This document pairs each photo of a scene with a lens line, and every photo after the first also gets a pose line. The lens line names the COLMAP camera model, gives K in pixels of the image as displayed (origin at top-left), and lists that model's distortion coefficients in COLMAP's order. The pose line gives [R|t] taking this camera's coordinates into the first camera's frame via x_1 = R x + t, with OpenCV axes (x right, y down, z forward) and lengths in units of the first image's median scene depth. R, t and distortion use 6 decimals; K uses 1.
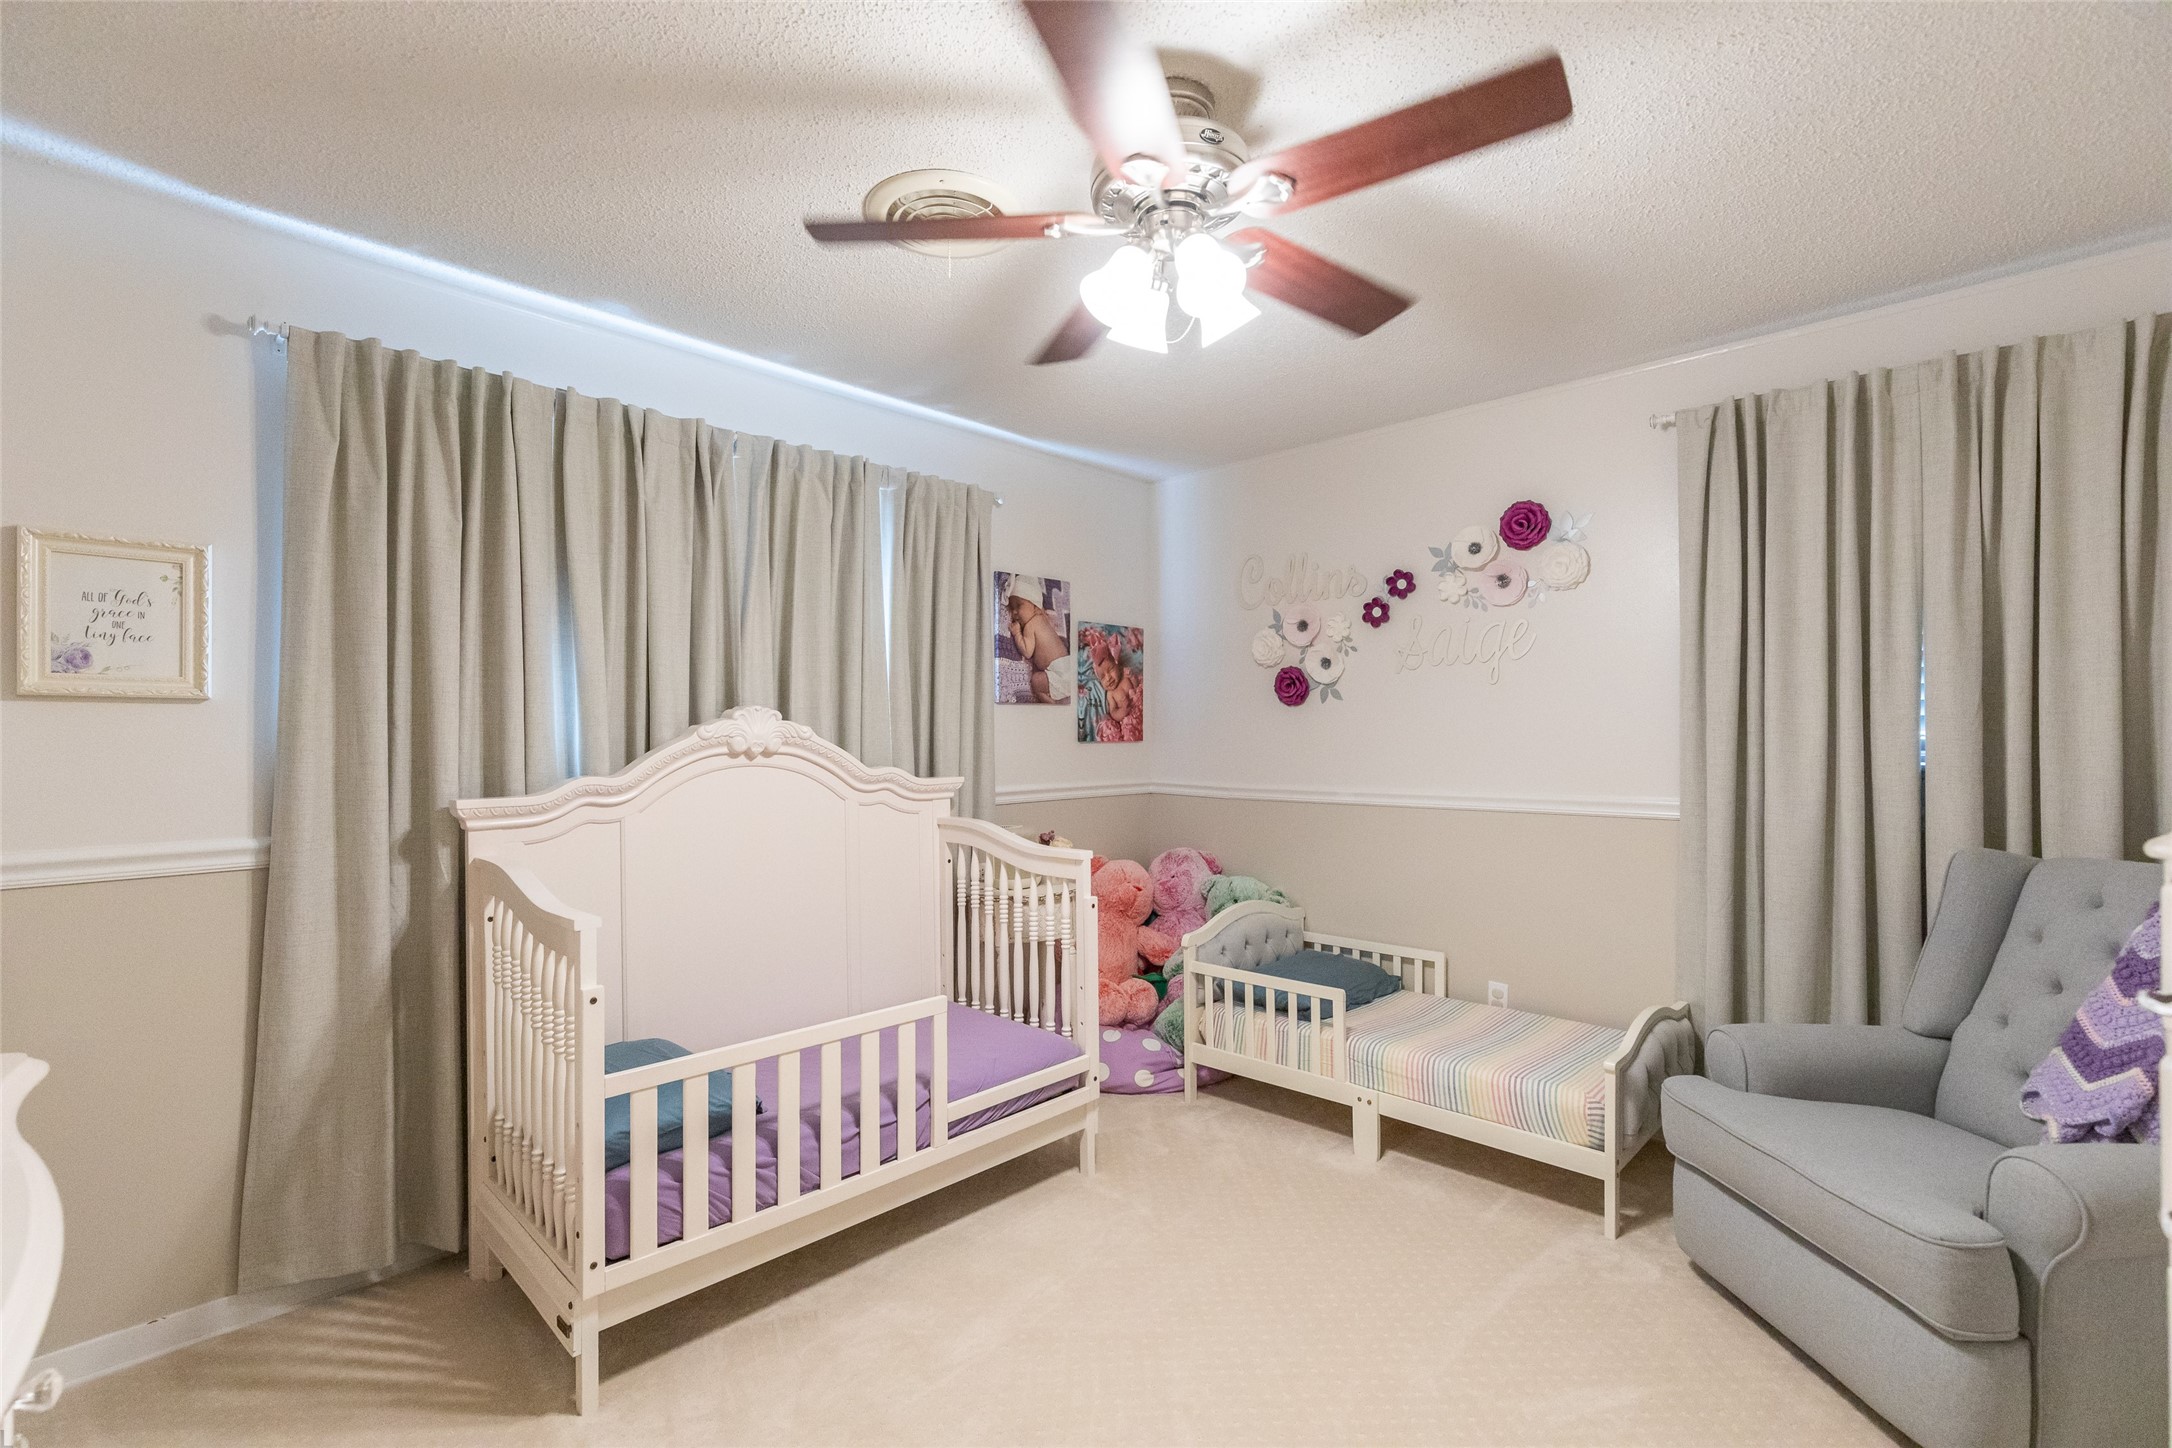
lens RADIAL K [[988.9, 0, 1086.0], [0, 988.9, 725.2], [0, 0, 1]] dist [0.001418, -0.001161]
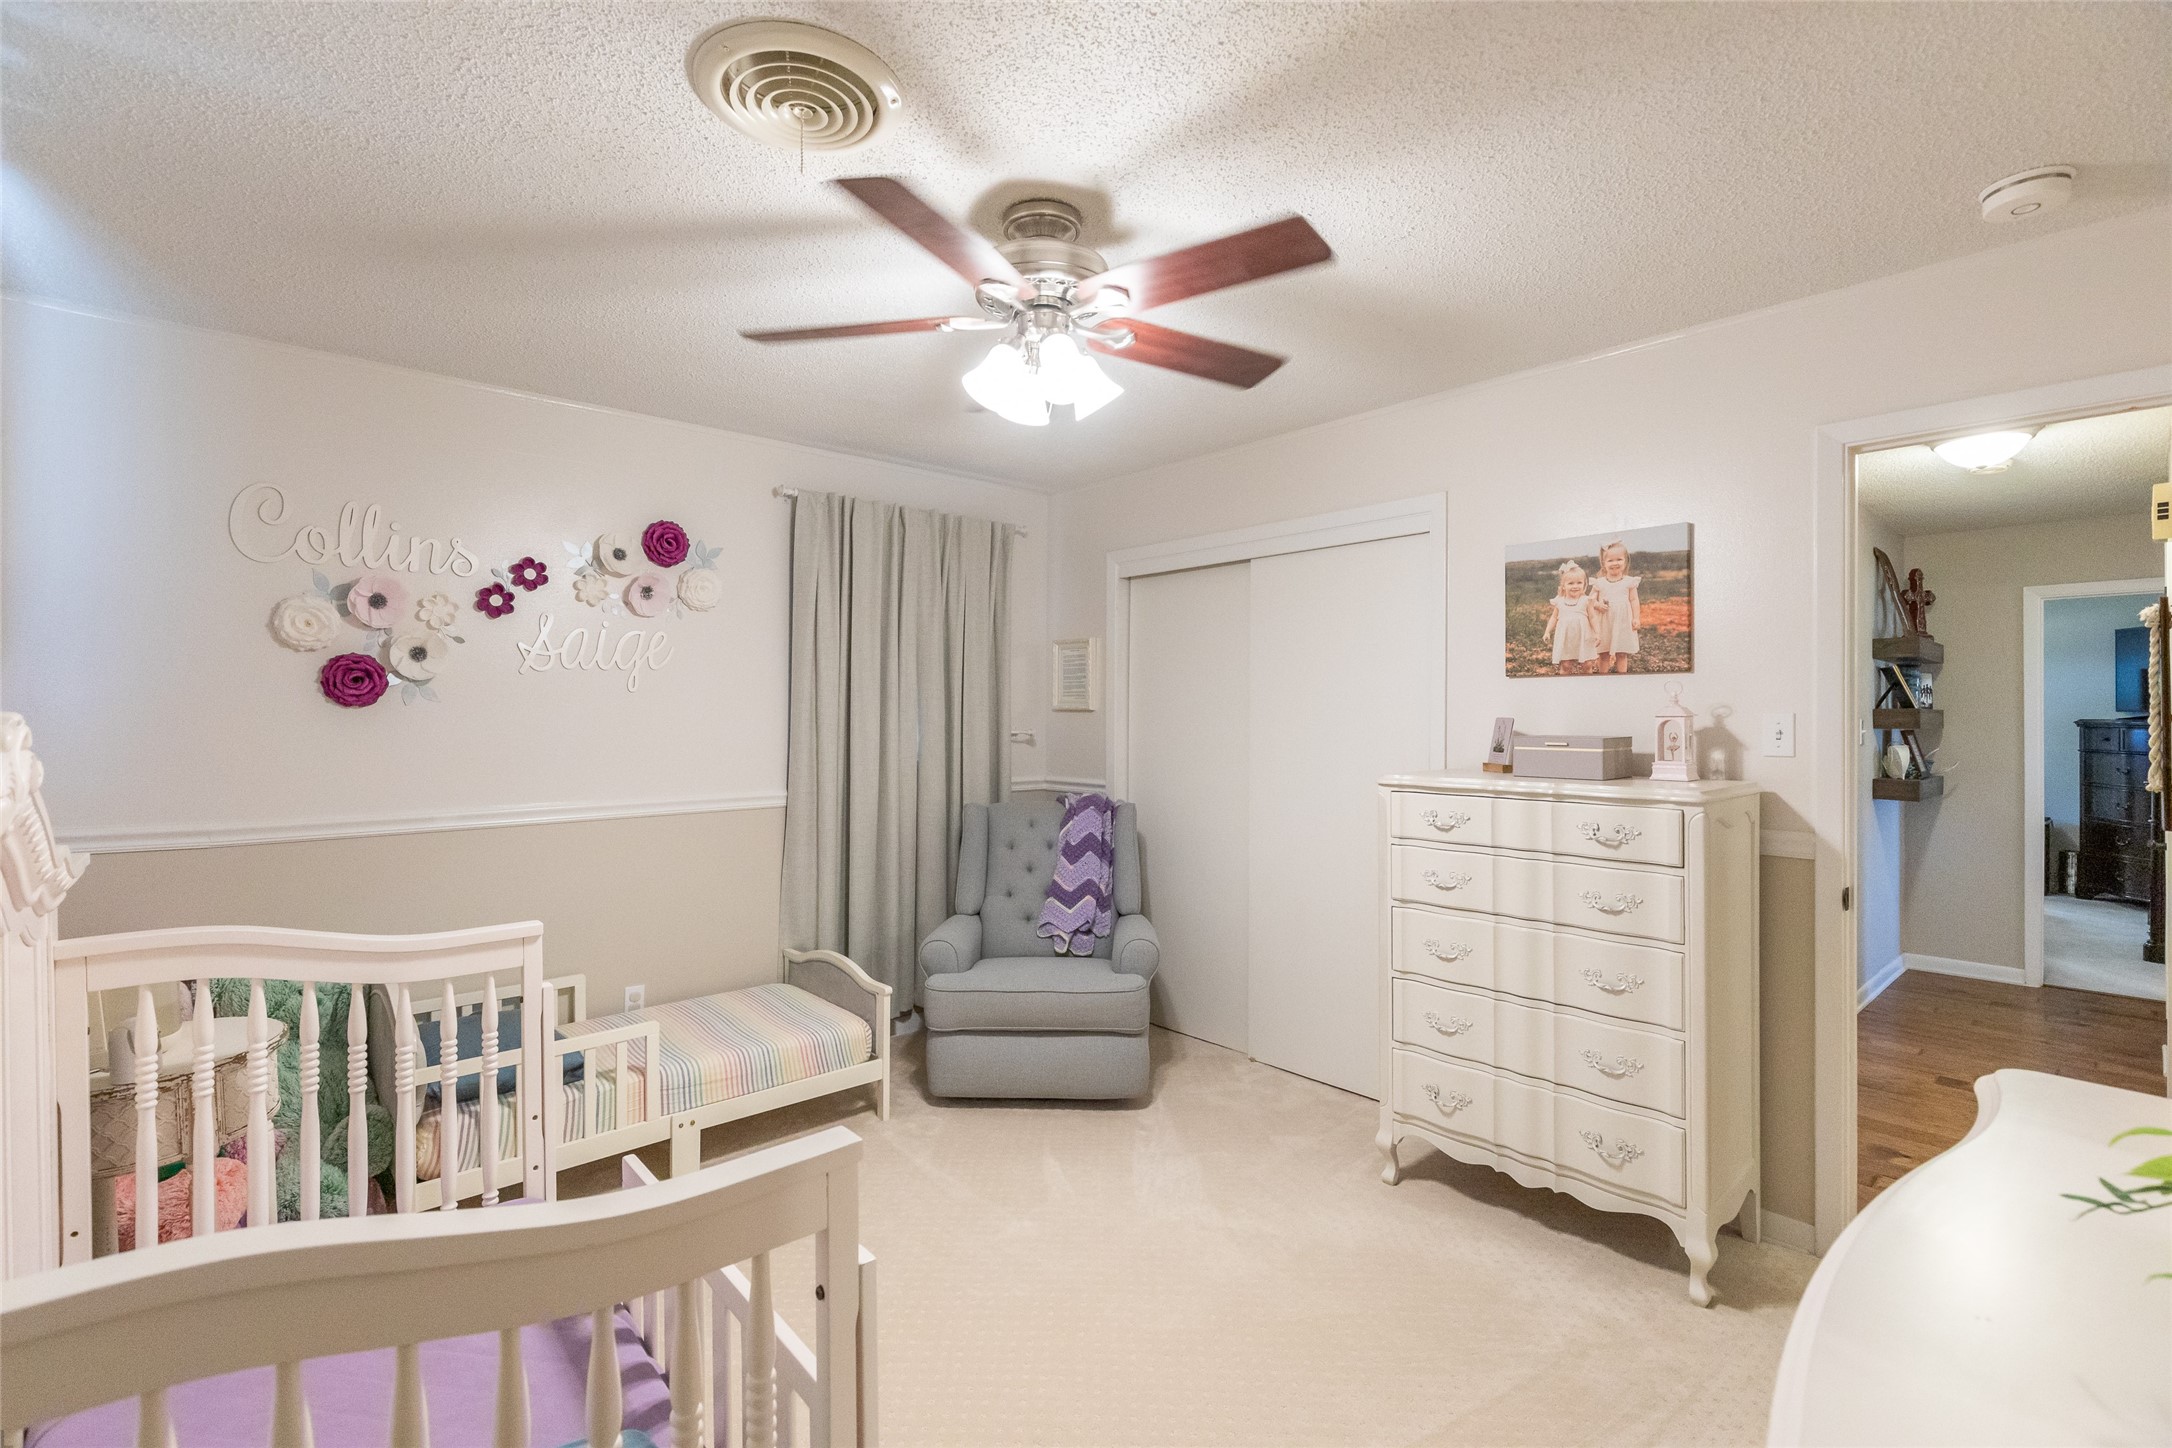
lens RADIAL K [[988.9, 0, 1085.9], [0, 988.9, 725.3], [0, 0, 1]] dist [0.001418, -0.001161]
pose [[0.053528, -0.004104, 0.998558, -0.553986], [-0.007076, 0.999965, 0.004489, -0.015067], [-0.998541, -0.007306, 0.053497, 0.466936]]
